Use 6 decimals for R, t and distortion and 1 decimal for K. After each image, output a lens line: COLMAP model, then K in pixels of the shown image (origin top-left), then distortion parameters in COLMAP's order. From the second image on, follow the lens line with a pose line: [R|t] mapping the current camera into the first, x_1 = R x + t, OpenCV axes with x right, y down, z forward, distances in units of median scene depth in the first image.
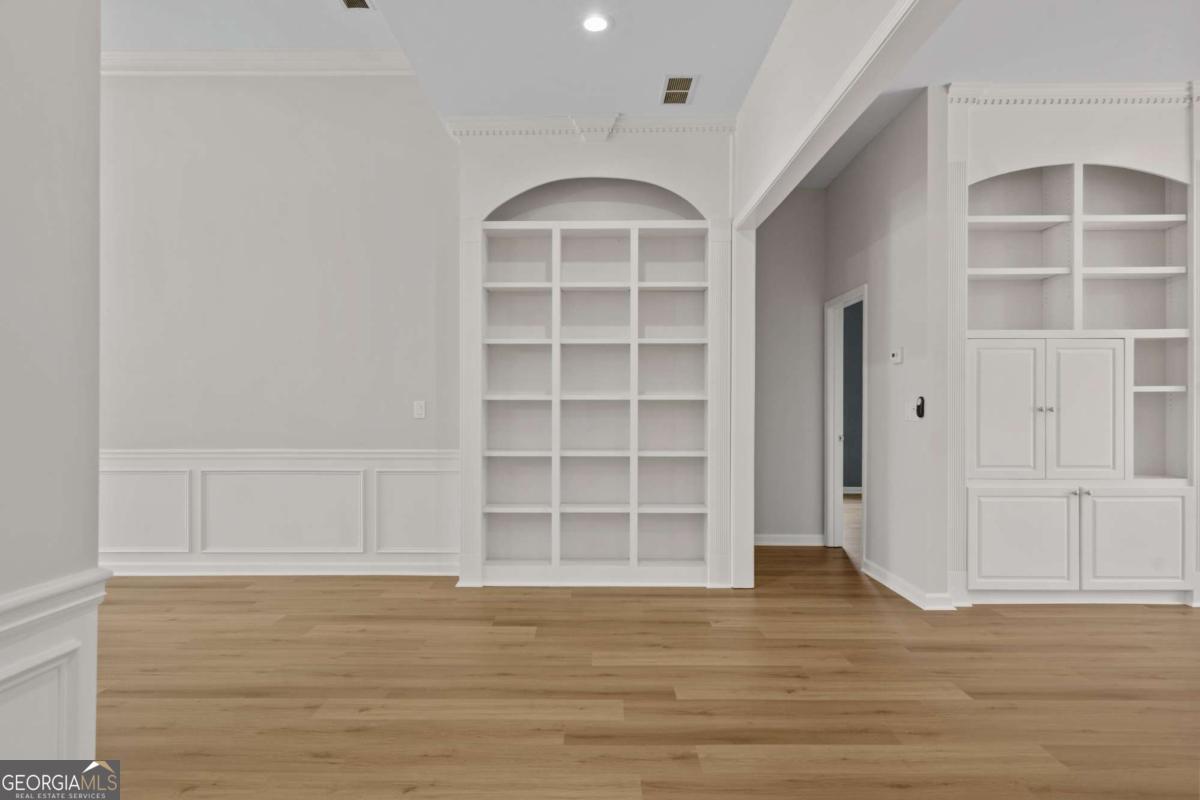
lens RADIAL K [[672.6, 0, 600.1], [0, 672.6, 403.7], [0, 0, 1]] dist [0.002420, -0.001714]
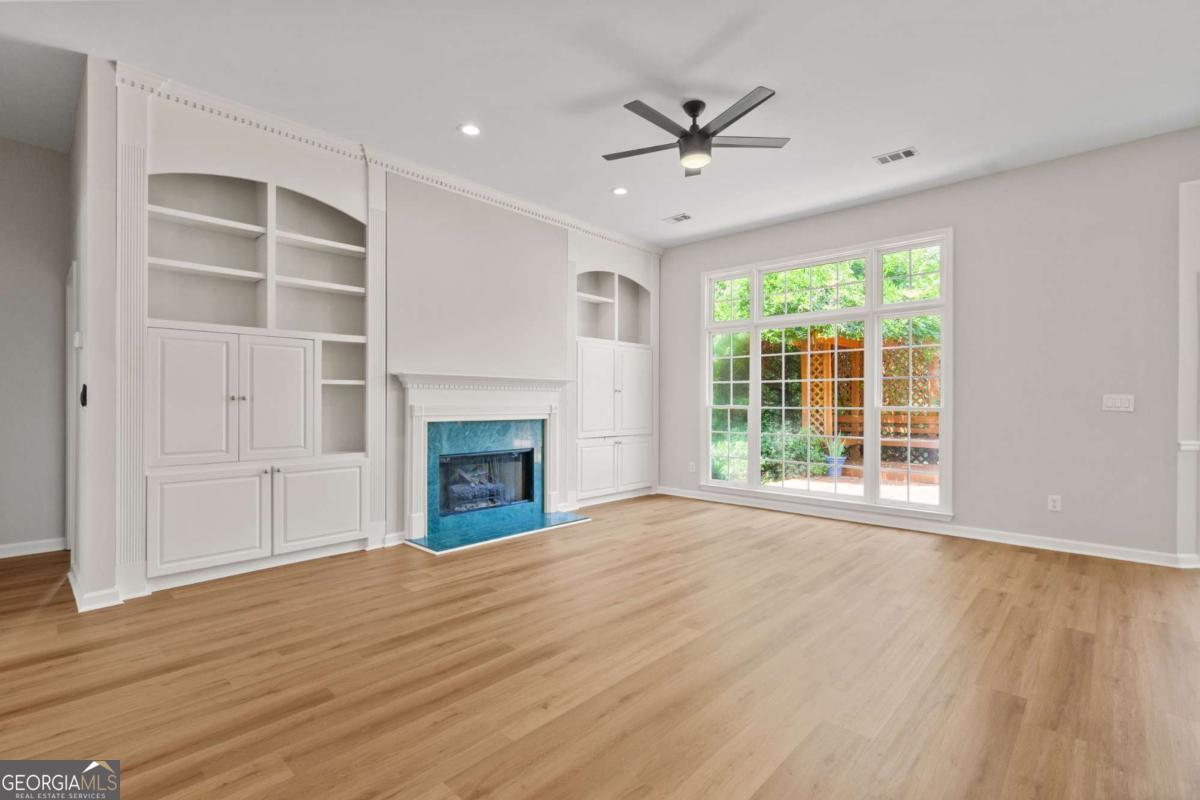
lens RADIAL K [[544.3, 0, 599.1], [0, 544.3, 401.1], [0, 0, 1]] dist [-0.008517, 0.000209]
pose [[0.671997, -0.000751, 0.740553, 0.401692], [-0.001612, 0.999996, 0.002477, 0.009857], [-0.740552, -0.002859, 0.671993, -0.035670]]
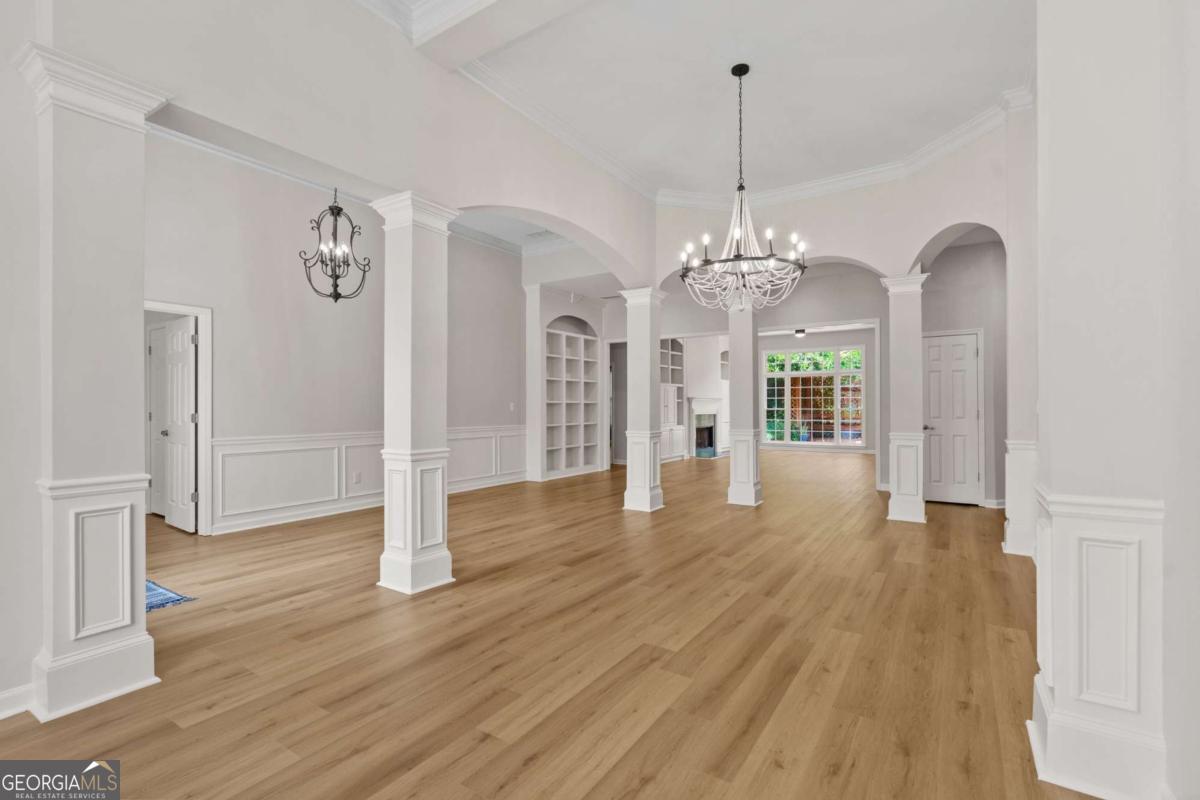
lens RADIAL K [[544.3, 0, 606.9], [0, 544.3, 404.5], [0, 0, 1]] dist [-0.008517, 0.000209]
pose [[0.528009, 0.001511, 0.849238, -1.890849], [0.005046, 0.999975, -0.004917, 0.011873], [-0.849224, 0.006882, 0.527988, -0.221970]]
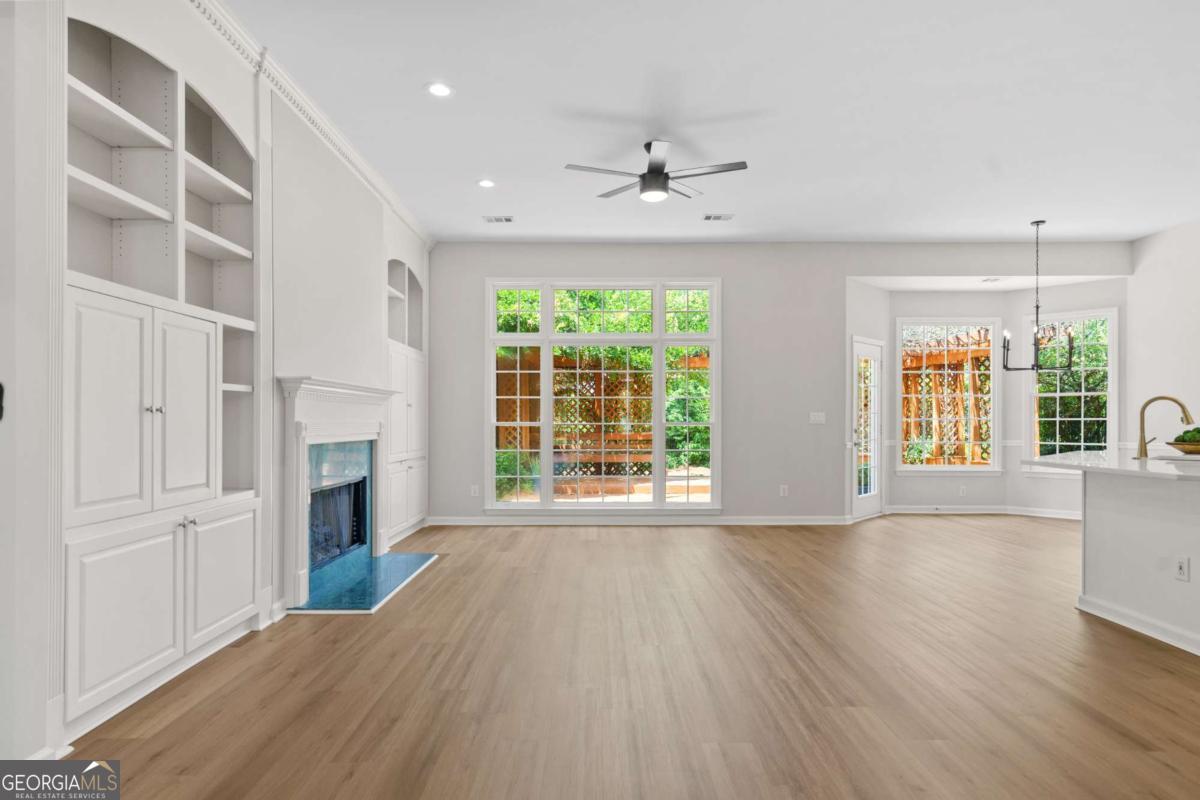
lens RADIAL K [[672.6, 0, 602.7], [0, 672.6, 414.7], [0, 0, 1]] dist [0.002420, -0.001714]
pose [[-0.020734, 0.007270, 0.999759, -0.034879], [-0.000447, 0.999973, -0.007281, 0.018439], [-0.999785, -0.000598, -0.020730, 0.556576]]
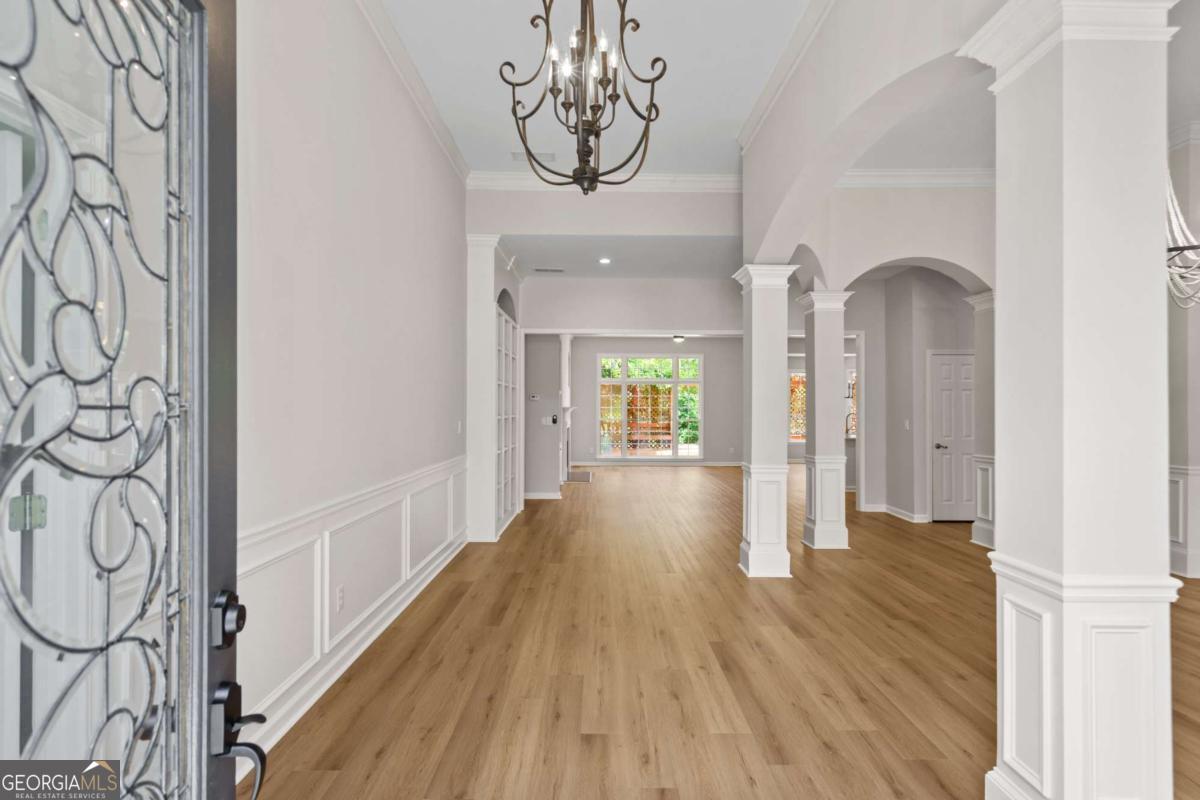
lens RADIAL K [[589.0, 0, 598.0], [0, 589.0, 402.5], [0, 0, 1]] dist [-0.005818, -0.000191]
pose [[-0.012964, 0.011122, 0.999854, -1.759997], [-0.004073, 0.999929, -0.011176, -0.033068], [-0.999908, -0.004217, -0.012918, 0.880098]]
